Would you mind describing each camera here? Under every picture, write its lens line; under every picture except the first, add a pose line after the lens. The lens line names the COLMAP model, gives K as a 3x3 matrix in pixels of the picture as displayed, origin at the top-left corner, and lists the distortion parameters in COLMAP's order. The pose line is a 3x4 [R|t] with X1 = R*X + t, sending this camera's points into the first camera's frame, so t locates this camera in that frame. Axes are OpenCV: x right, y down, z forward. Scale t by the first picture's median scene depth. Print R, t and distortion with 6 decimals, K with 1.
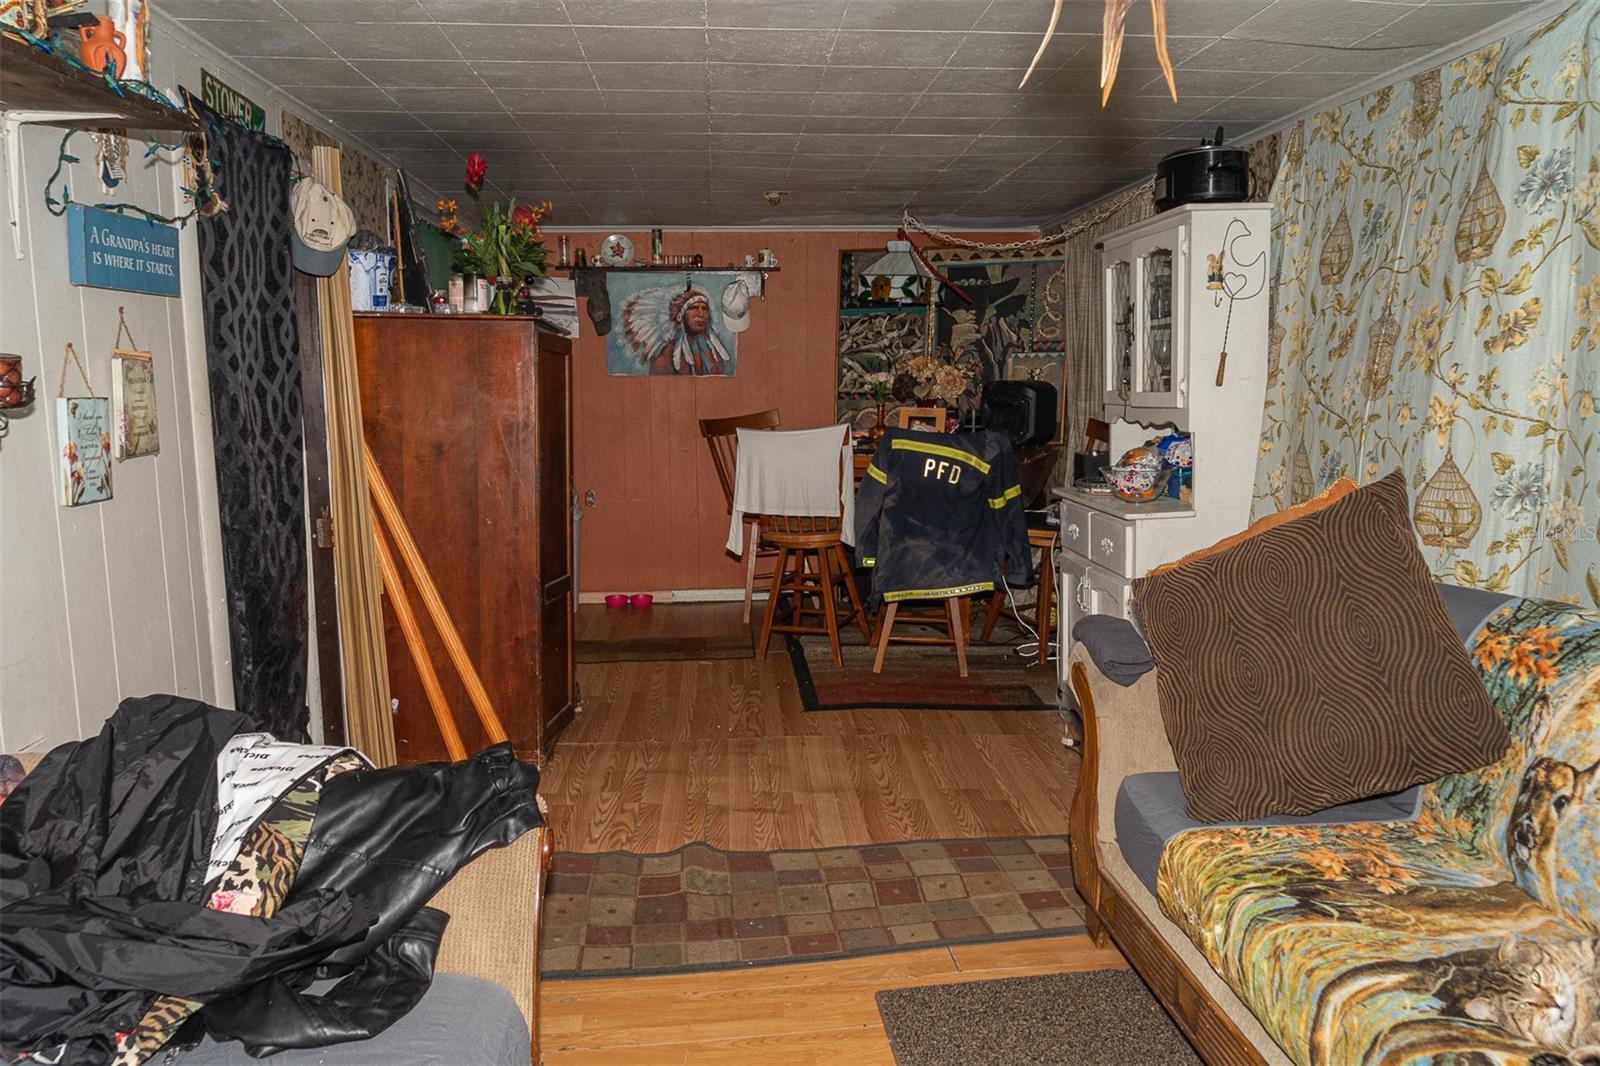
lens RADIAL K [[1047.1, 0, 802.6], [0, 1047.1, 531.1], [0, 0, 1]] dist [-0.030080, 0.003476]
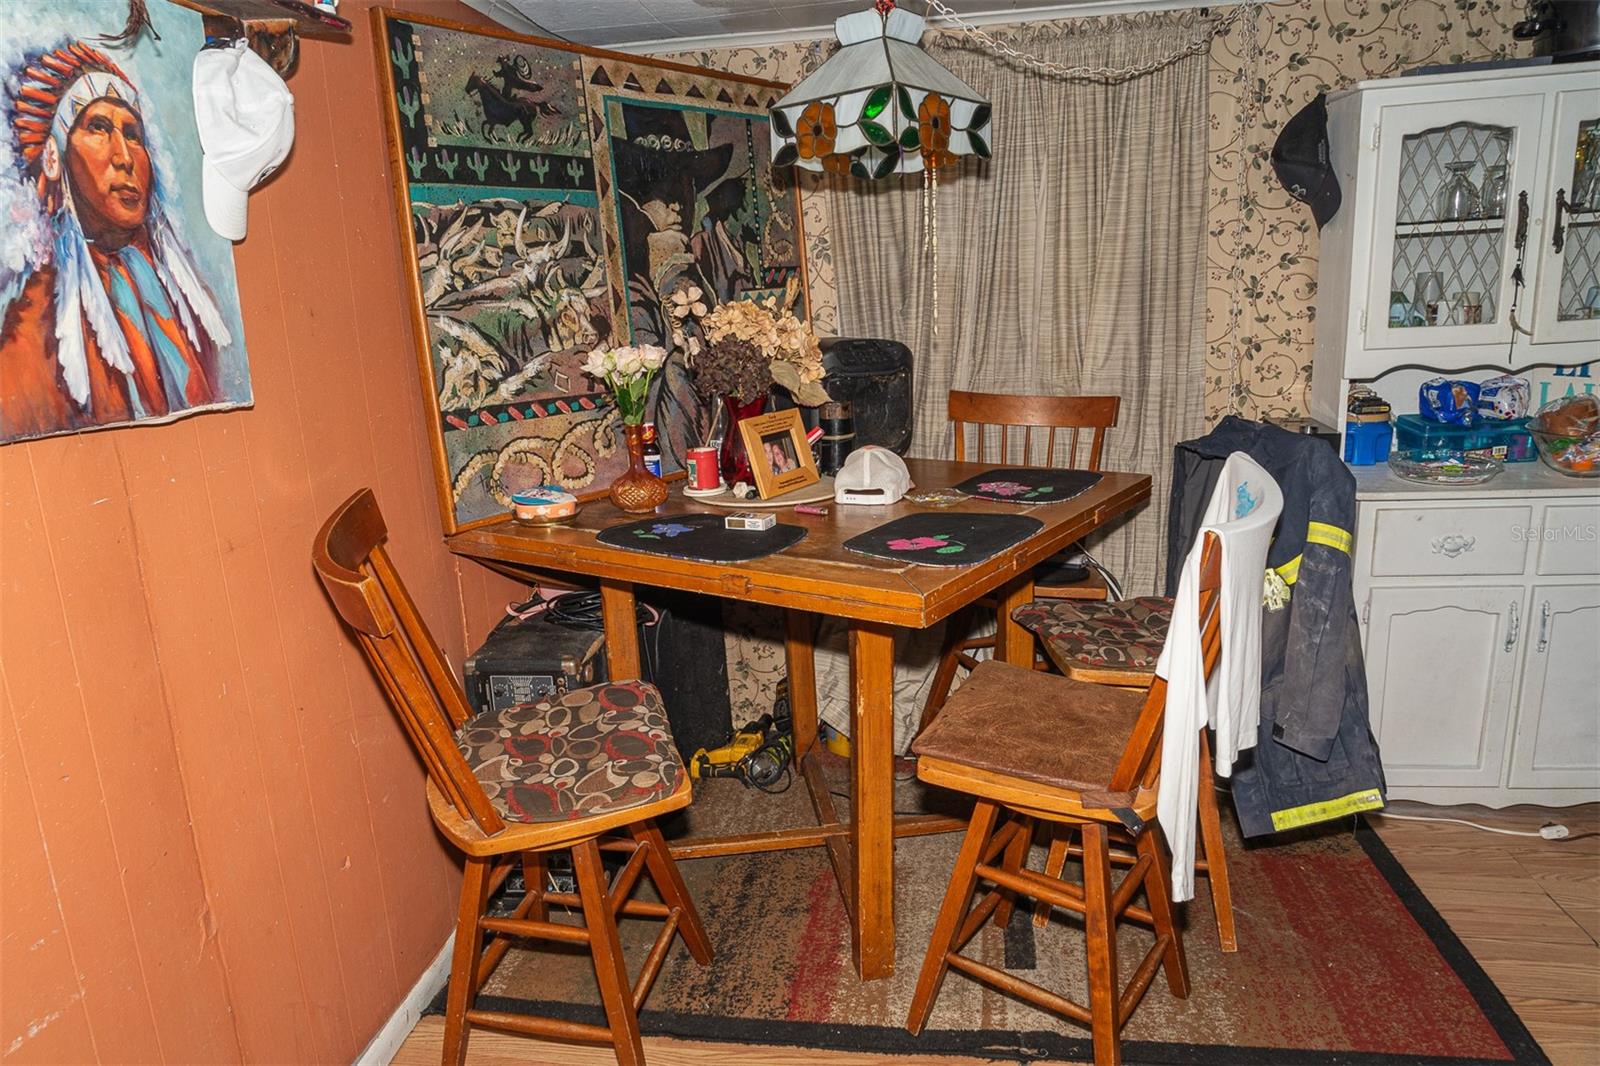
lens RADIAL K [[1047.1, 0, 799.3], [0, 1047.1, 533.4], [0, 0, 1]] dist [-0.030080, 0.003476]
pose [[0.247394, -0.235675, 0.939816, -0.296587], [0.193444, 0.962453, 0.190430, -0.141019], [-0.949408, 0.134690, 0.283695, 0.802600]]
